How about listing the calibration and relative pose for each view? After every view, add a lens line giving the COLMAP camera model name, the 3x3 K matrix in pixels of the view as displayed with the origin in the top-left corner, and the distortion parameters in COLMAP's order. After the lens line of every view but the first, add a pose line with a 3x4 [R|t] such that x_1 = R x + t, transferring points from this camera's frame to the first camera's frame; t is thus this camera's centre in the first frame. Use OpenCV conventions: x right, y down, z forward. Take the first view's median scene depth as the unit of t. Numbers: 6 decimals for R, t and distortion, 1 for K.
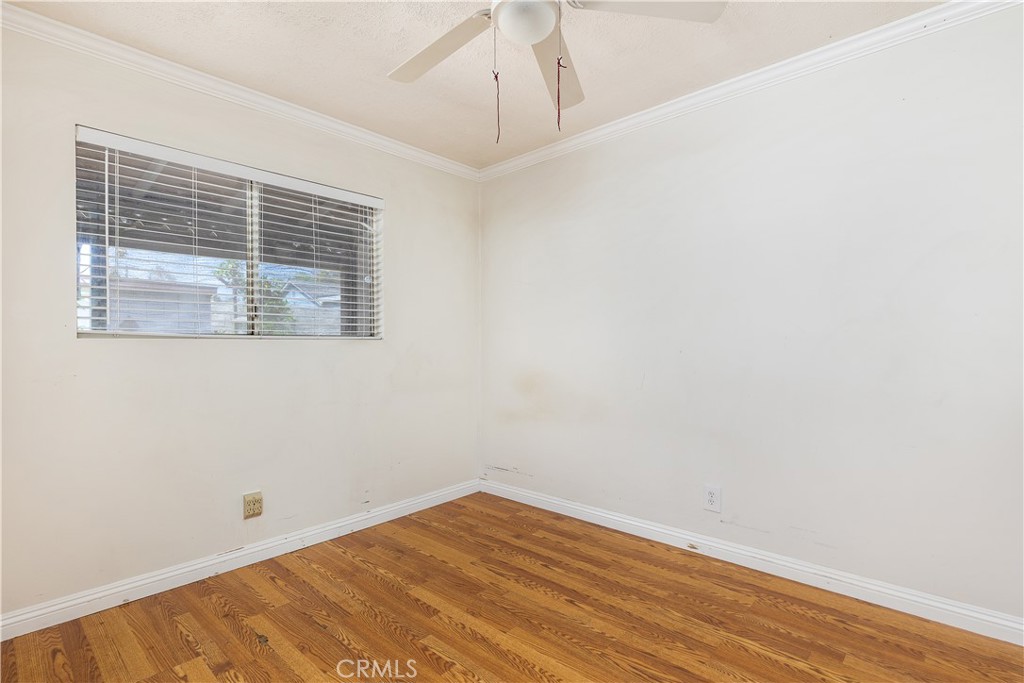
lens RADIAL K [[492.1, 0, 512.0], [0, 492.1, 341.5], [0, 0, 1]] dist [0.002594, 0.000635]
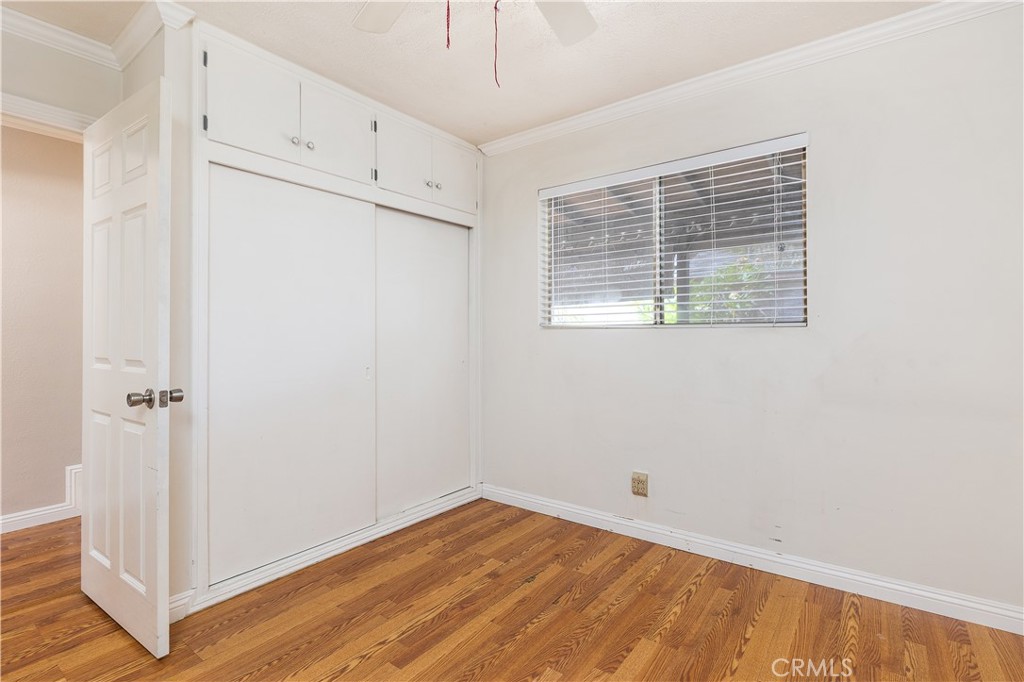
lens RADIAL K [[492.1, 0, 512.0], [0, 492.1, 341.0], [0, 0, 1]] dist [0.002594, 0.000635]
pose [[0.104320, 0.023433, -0.994268, 0.502488], [0.009417, 0.999654, 0.024548, -0.008482], [0.994499, -0.011923, 0.104064, 0.620319]]
